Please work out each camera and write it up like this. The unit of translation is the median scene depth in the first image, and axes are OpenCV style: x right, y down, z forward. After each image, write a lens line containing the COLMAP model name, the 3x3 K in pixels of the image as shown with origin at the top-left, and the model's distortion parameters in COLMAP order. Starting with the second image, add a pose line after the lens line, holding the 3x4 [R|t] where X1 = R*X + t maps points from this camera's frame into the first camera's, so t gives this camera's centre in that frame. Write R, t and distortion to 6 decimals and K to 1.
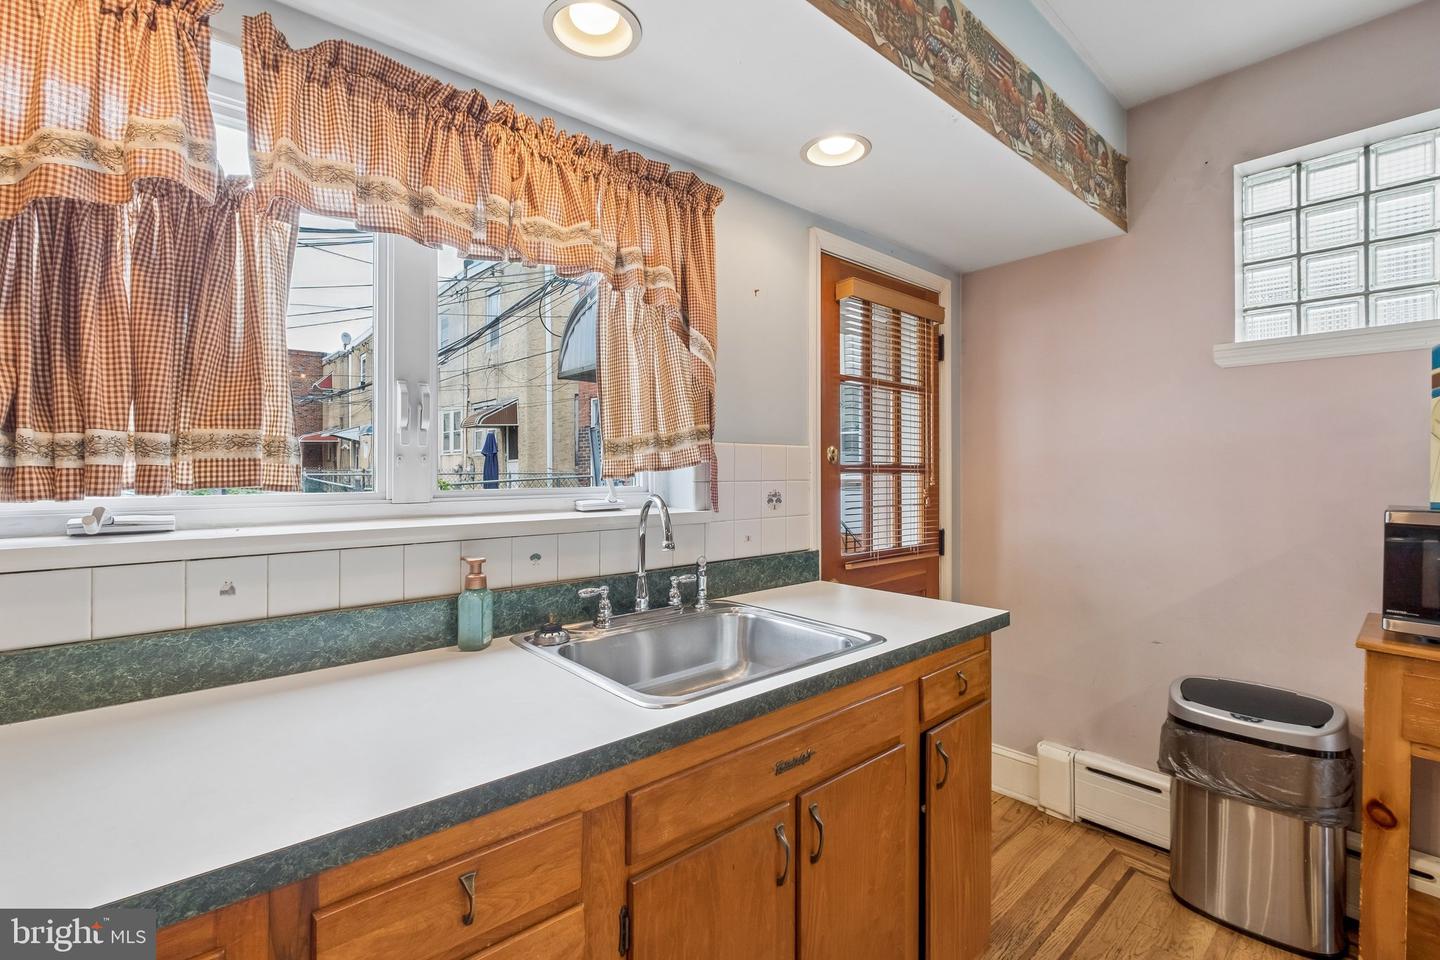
lens RADIAL K [[627.6, 0, 722.1], [0, 627.6, 476.2], [0, 0, 1]] dist [-0.002933, -0.001314]
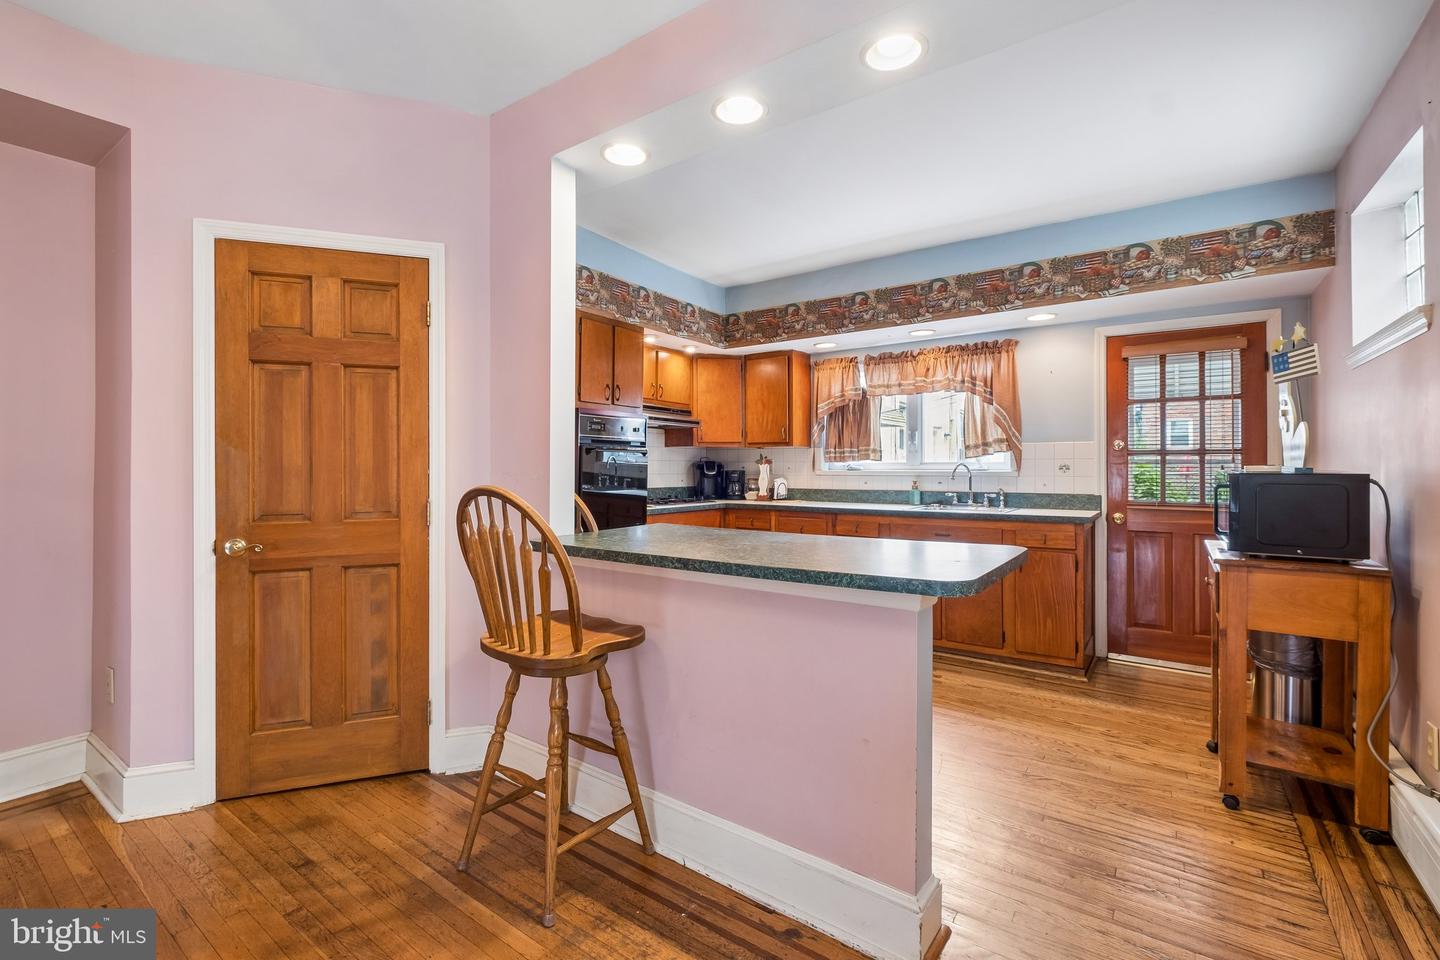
lens RADIAL K [[627.6, 0, 697.9], [0, 627.6, 473.4], [0, 0, 1]] dist [-0.002933, -0.001314]
pose [[0.238506, 0.015128, -0.971023, 2.843393], [-0.010275, 0.999862, 0.013054, 0.063897], [0.971087, 0.006864, 0.238628, -1.061123]]
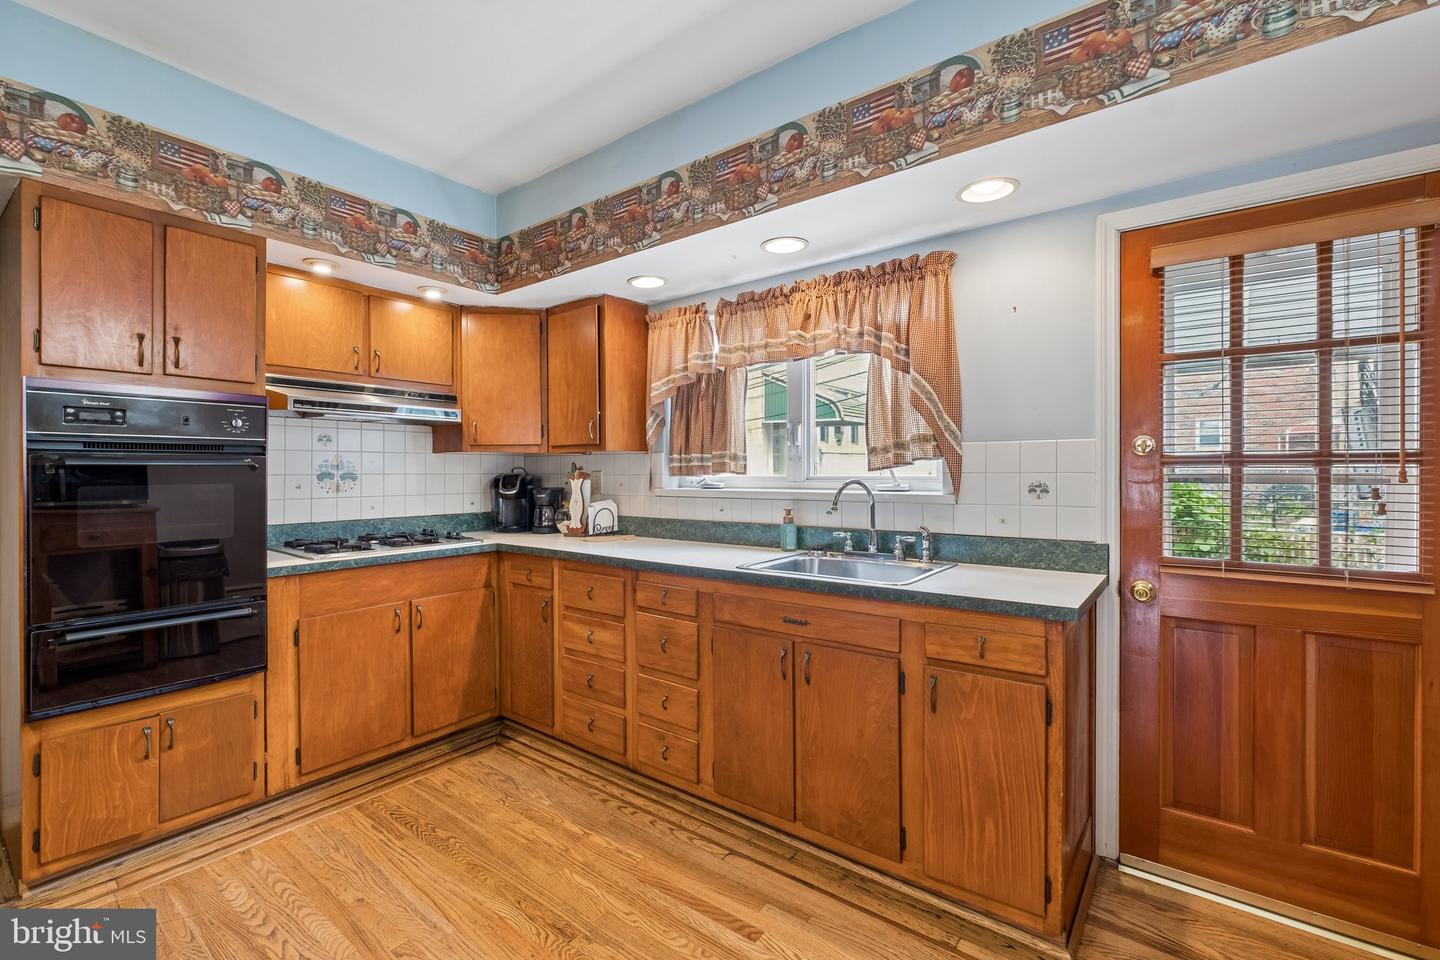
lens RADIAL K [[627.6, 0, 697.3], [0, 627.6, 484.5], [0, 0, 1]] dist [-0.002933, -0.001314]
pose [[0.213265, 0.025728, -0.976656, 1.614270], [-0.004789, 0.999669, 0.025288, 0.006105], [0.976983, -0.000716, 0.213318, 0.282662]]
